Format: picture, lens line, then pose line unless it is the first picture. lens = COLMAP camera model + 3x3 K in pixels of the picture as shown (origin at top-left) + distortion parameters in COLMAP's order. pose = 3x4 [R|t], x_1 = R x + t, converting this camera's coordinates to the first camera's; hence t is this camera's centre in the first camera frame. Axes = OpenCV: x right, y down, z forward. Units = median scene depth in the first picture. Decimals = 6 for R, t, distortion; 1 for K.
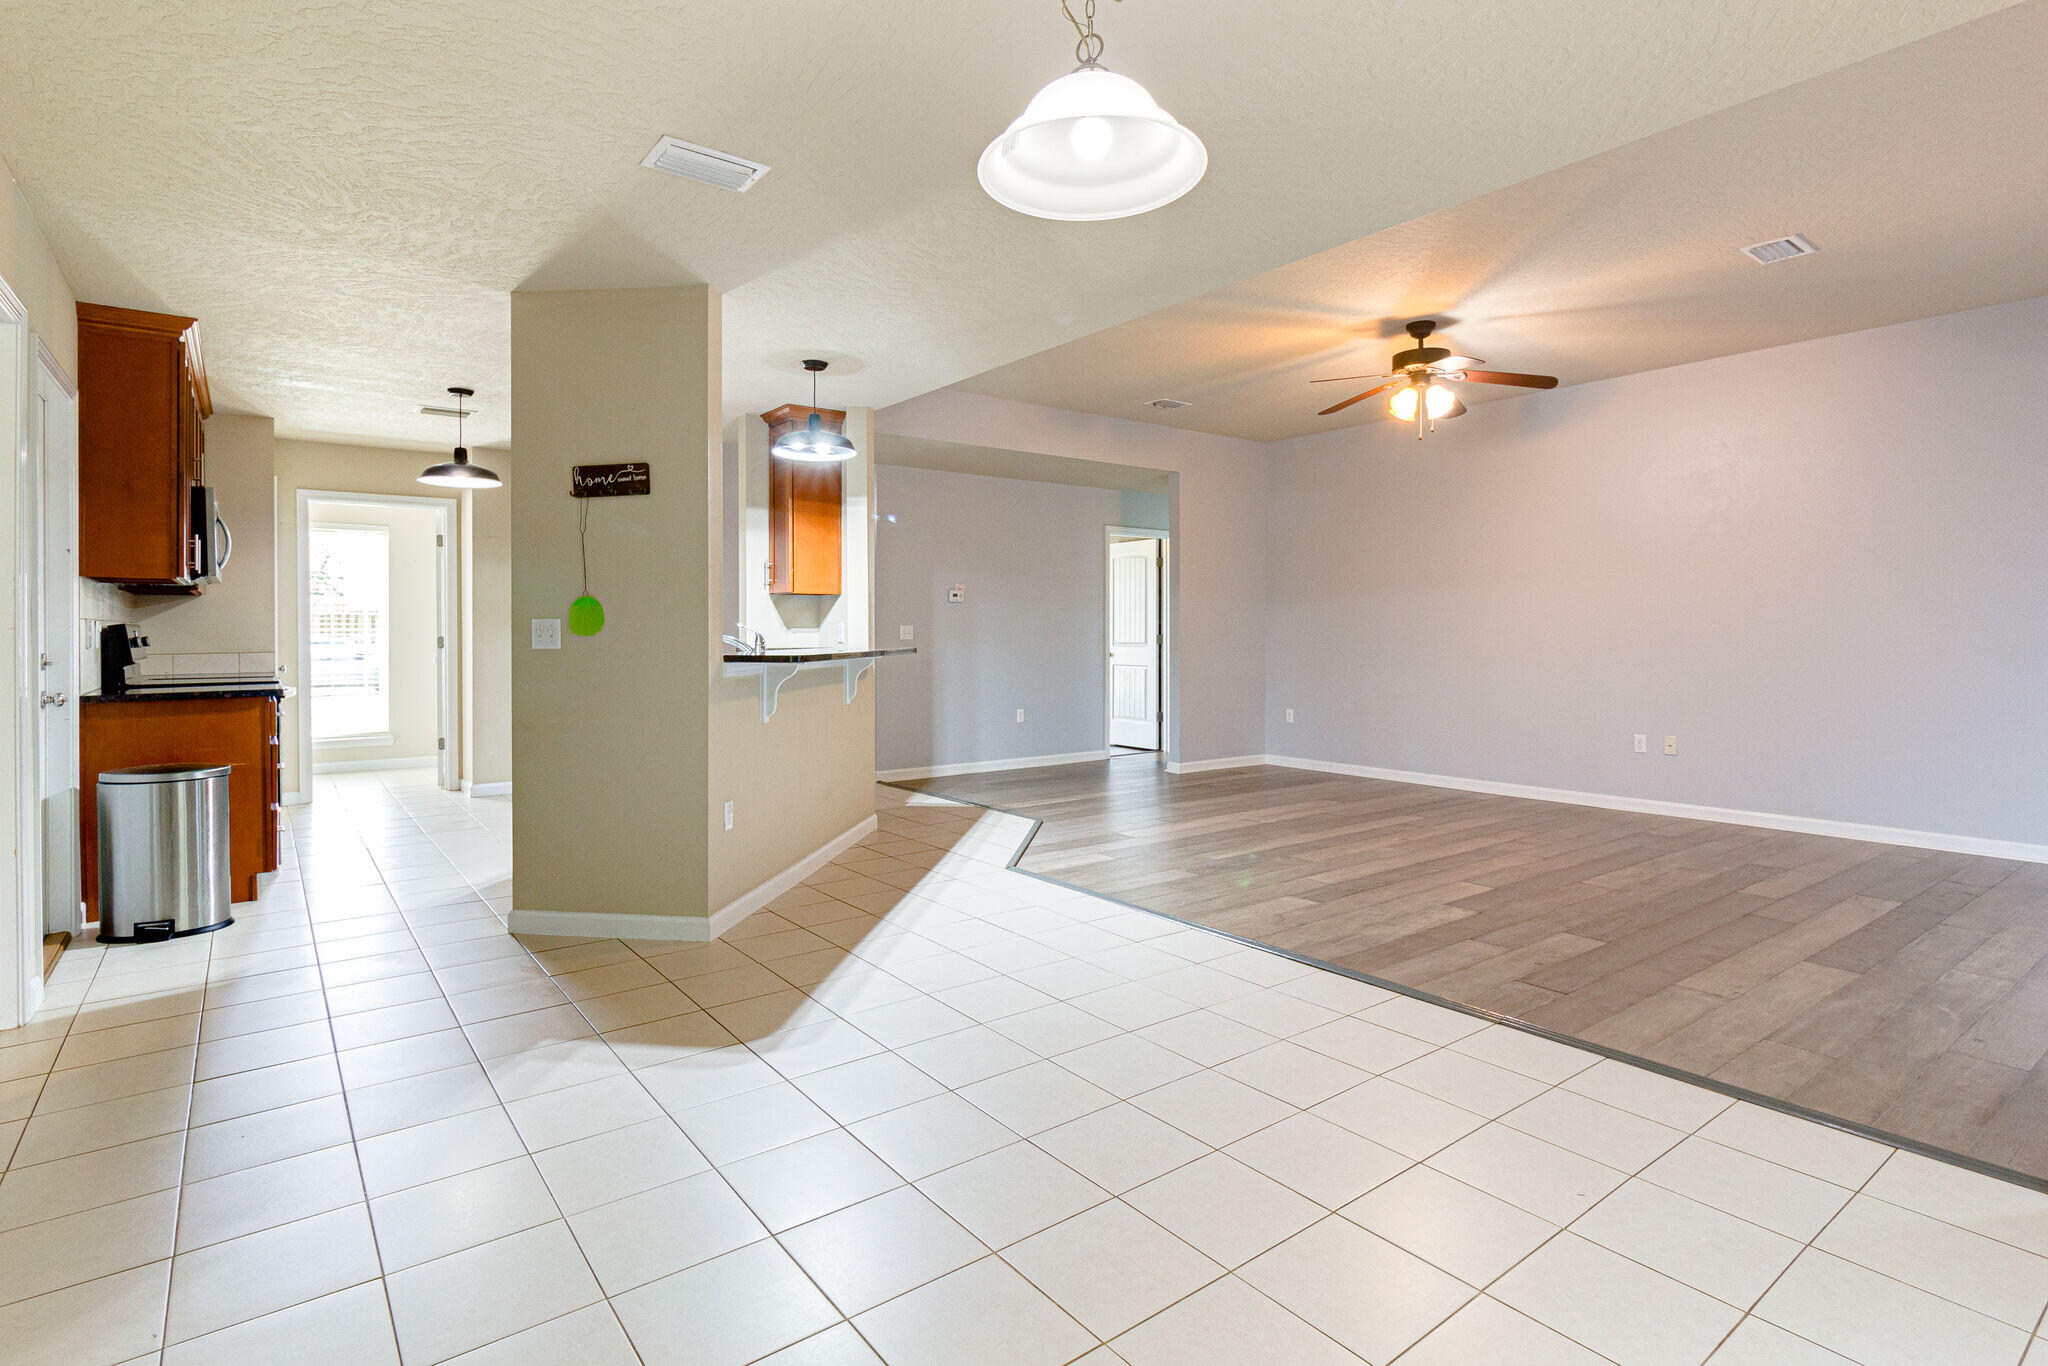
lens RADIAL K [[1019.1, 0, 1022.3], [0, 1019.1, 635.0], [0, 0, 1]] dist [-0.001840, -0.000868]
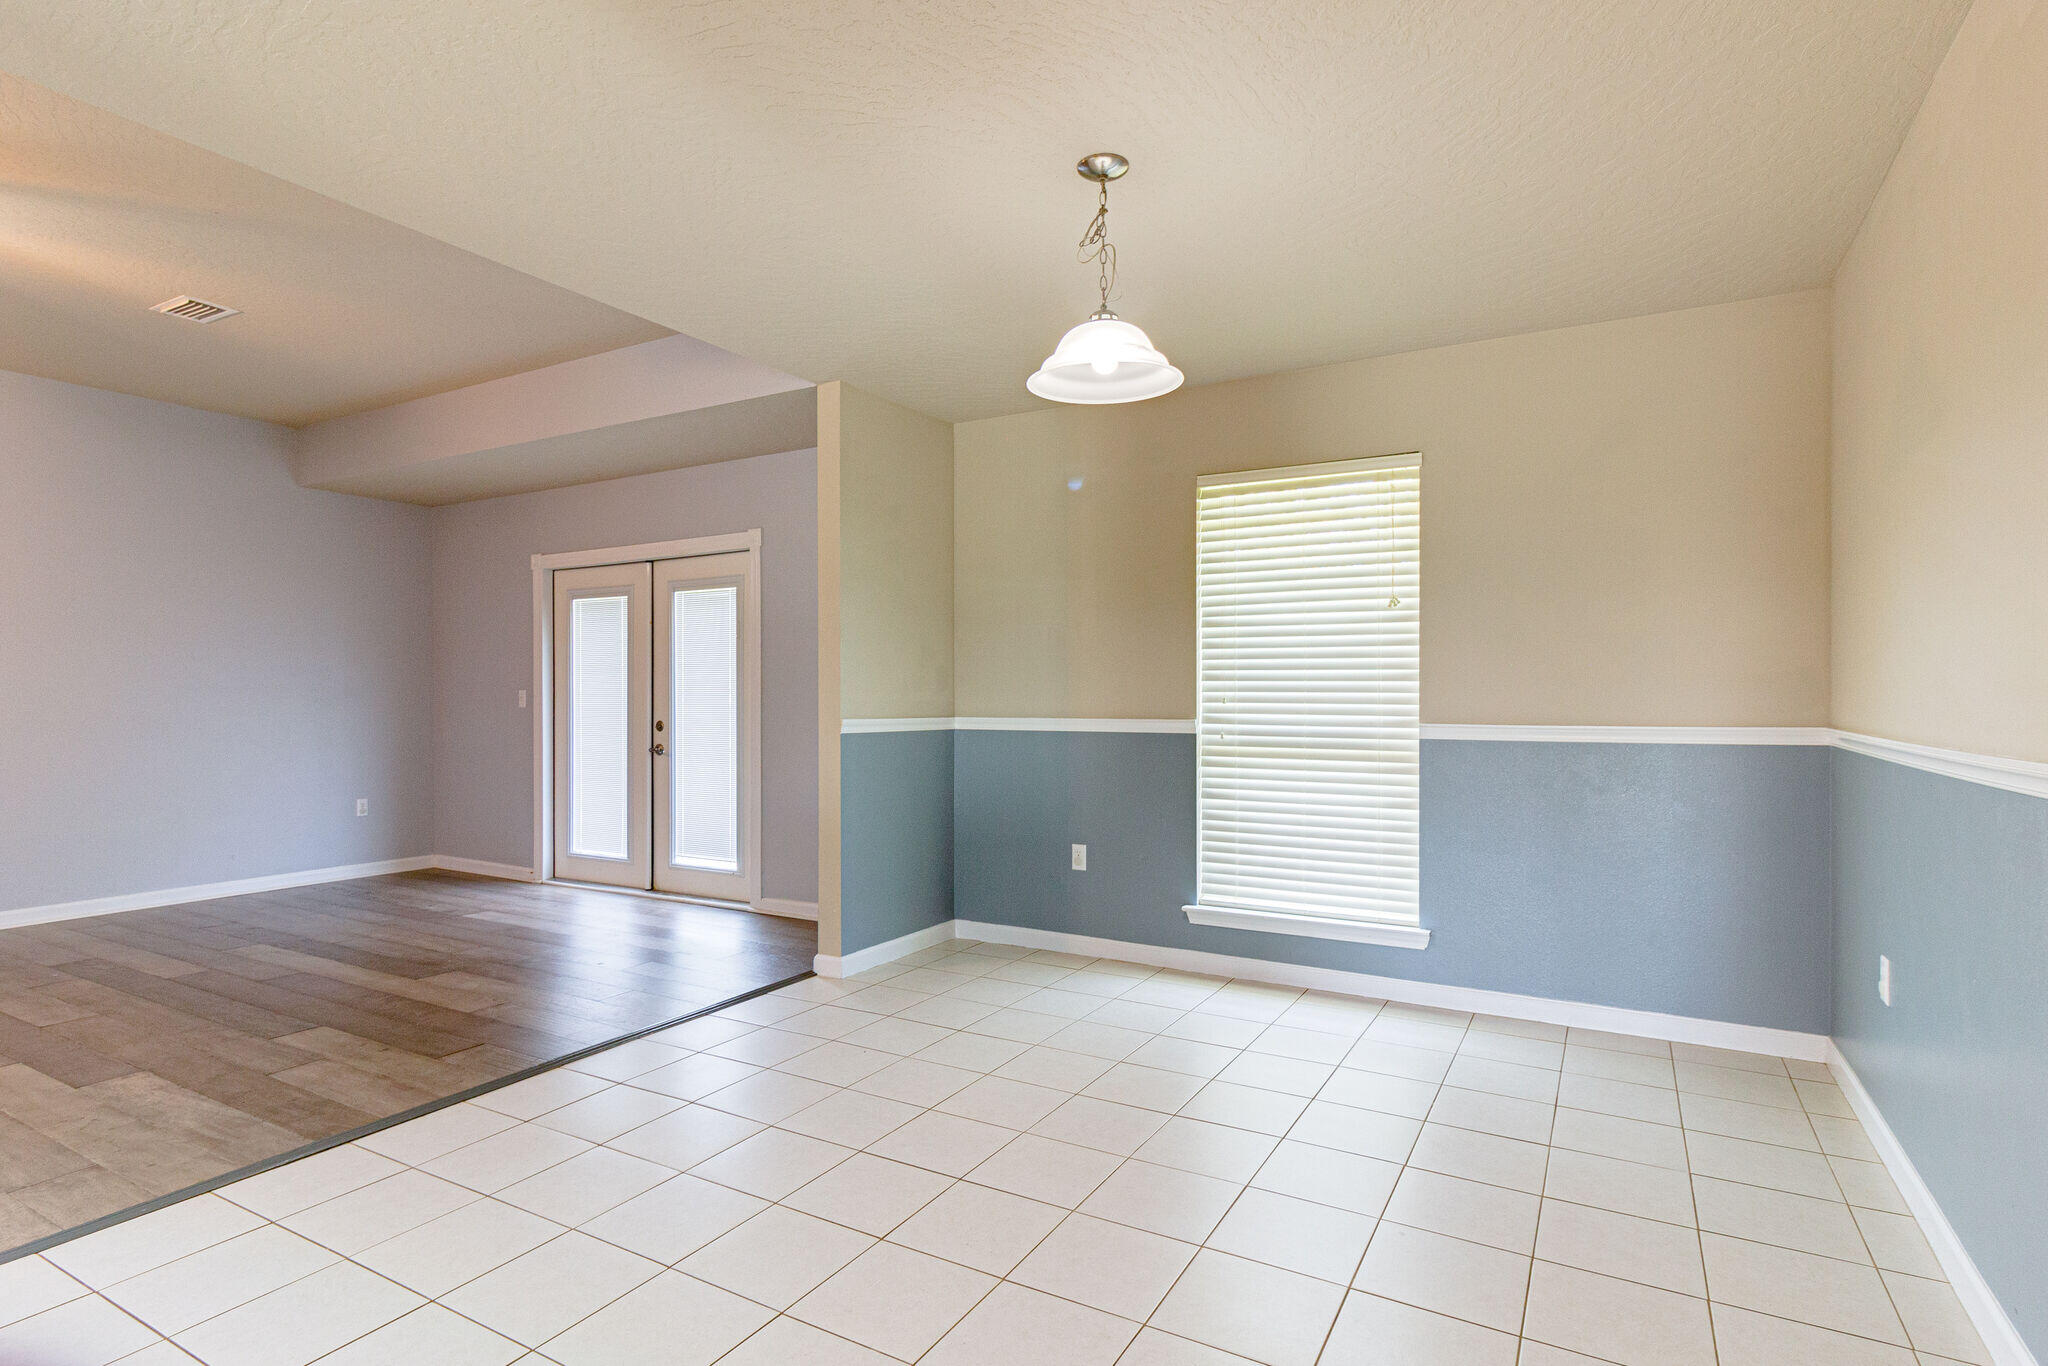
lens RADIAL K [[1038.6, 0, 1024.0], [0, 1038.6, 696.4], [0, 0, 1]] dist [0.000256, 0.000630]
pose [[-0.391211, 0.000241, 0.920301, -0.611707], [0.006763, 0.999974, 0.002613, -0.003328], [-0.920276, 0.007246, -0.391202, 0.830574]]
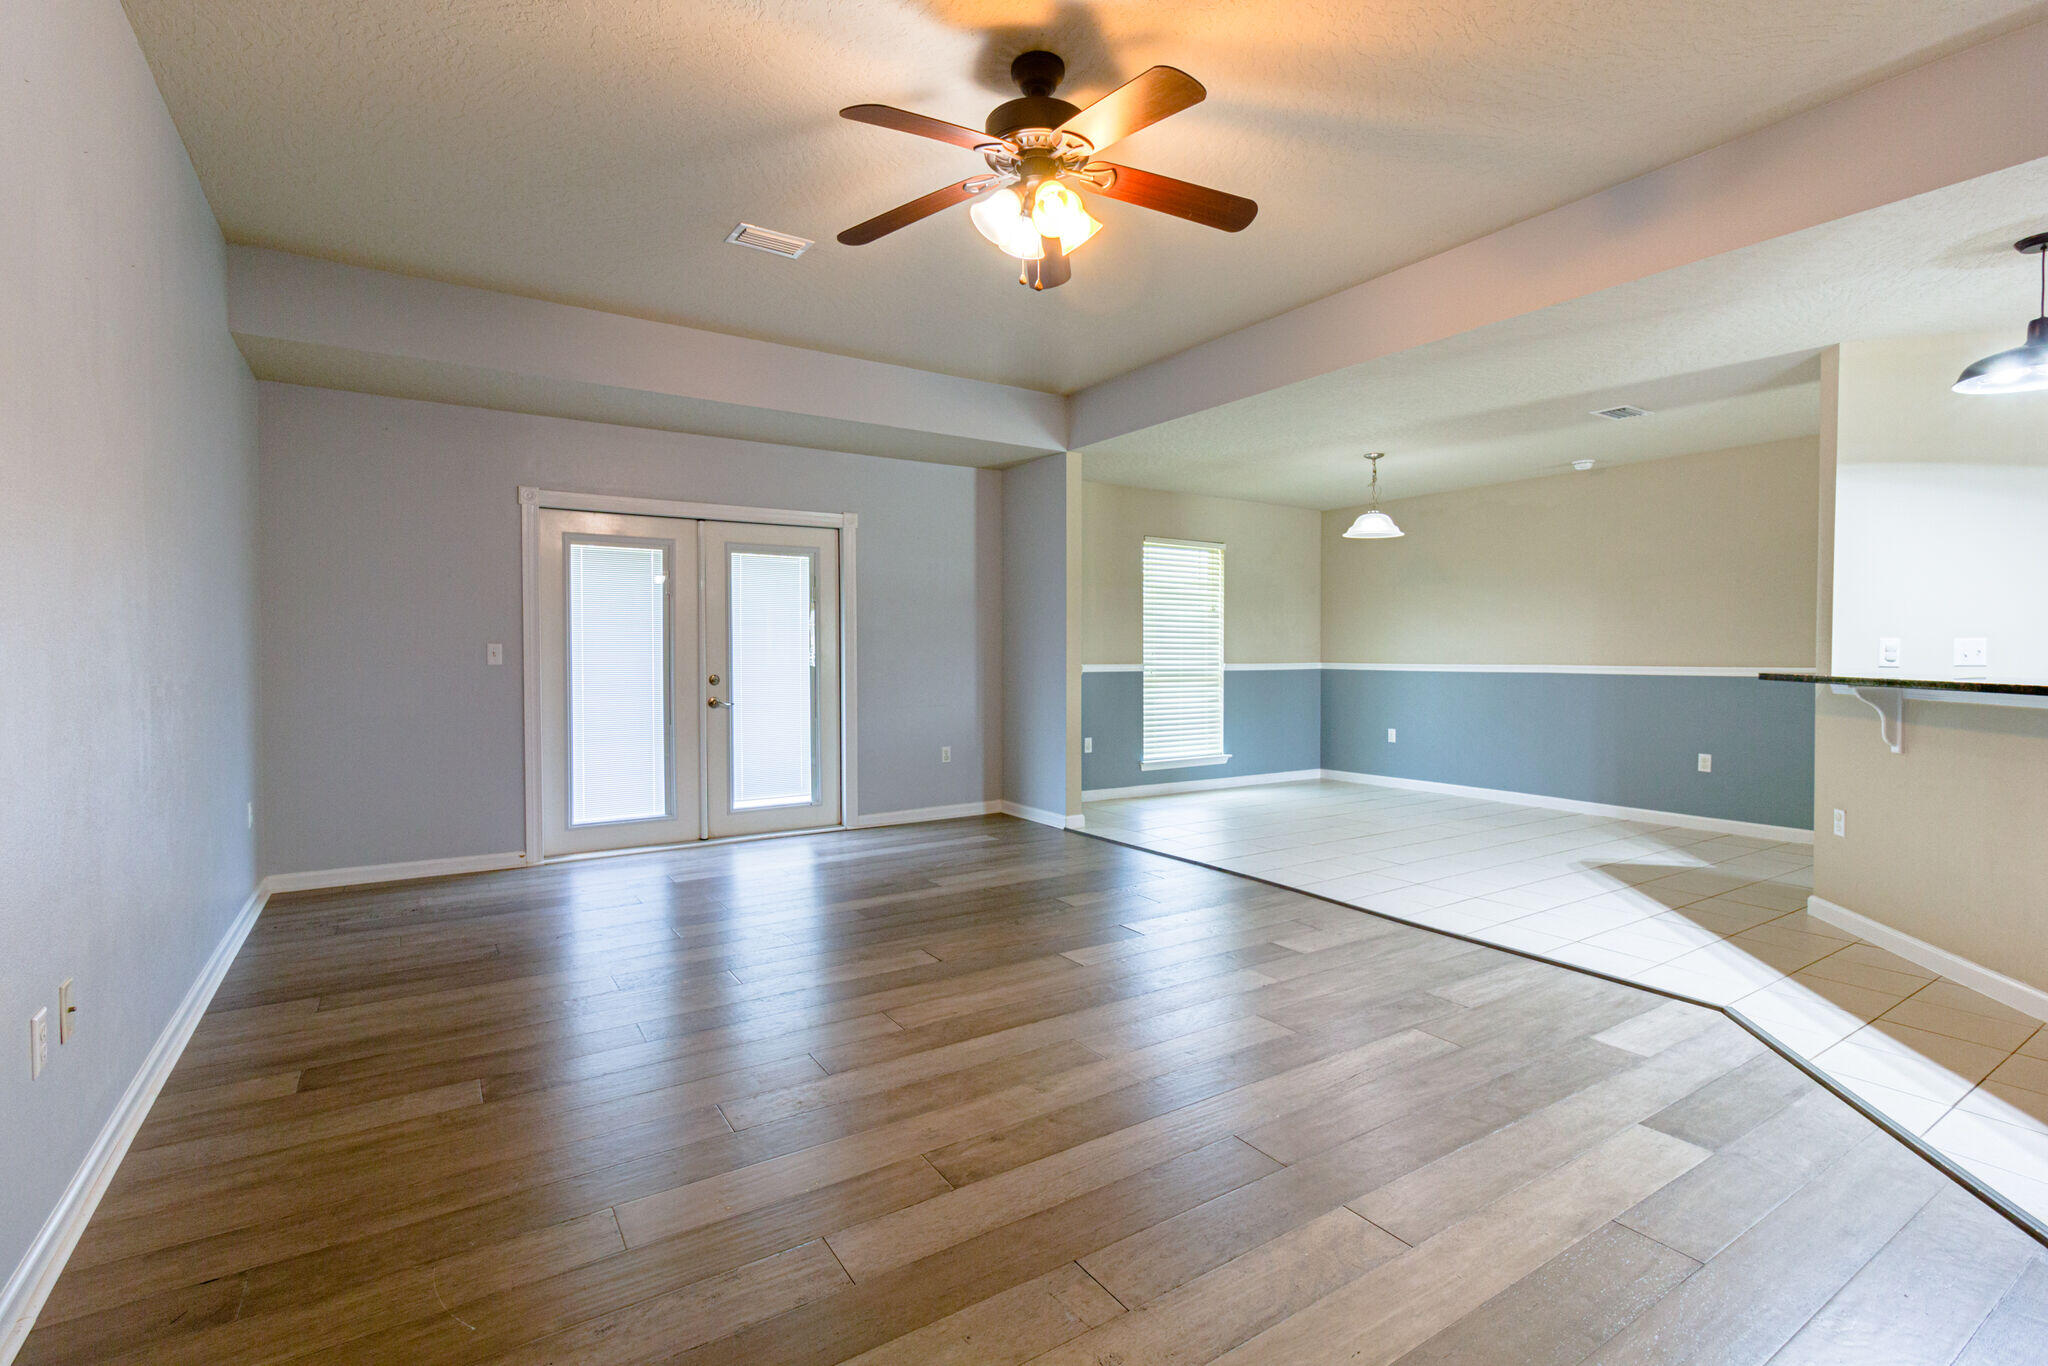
lens RADIAL K [[947.6, 0, 1036.2], [0, 947.6, 660.2], [0, 0, 1]] dist [0.000263, 0.000122]
pose [[-0.998046, 0.000504, 0.062487, 0.562619], [0.001411, 0.999894, 0.014478, -0.011131], [-0.062473, 0.014538, -0.997941, 2.327207]]
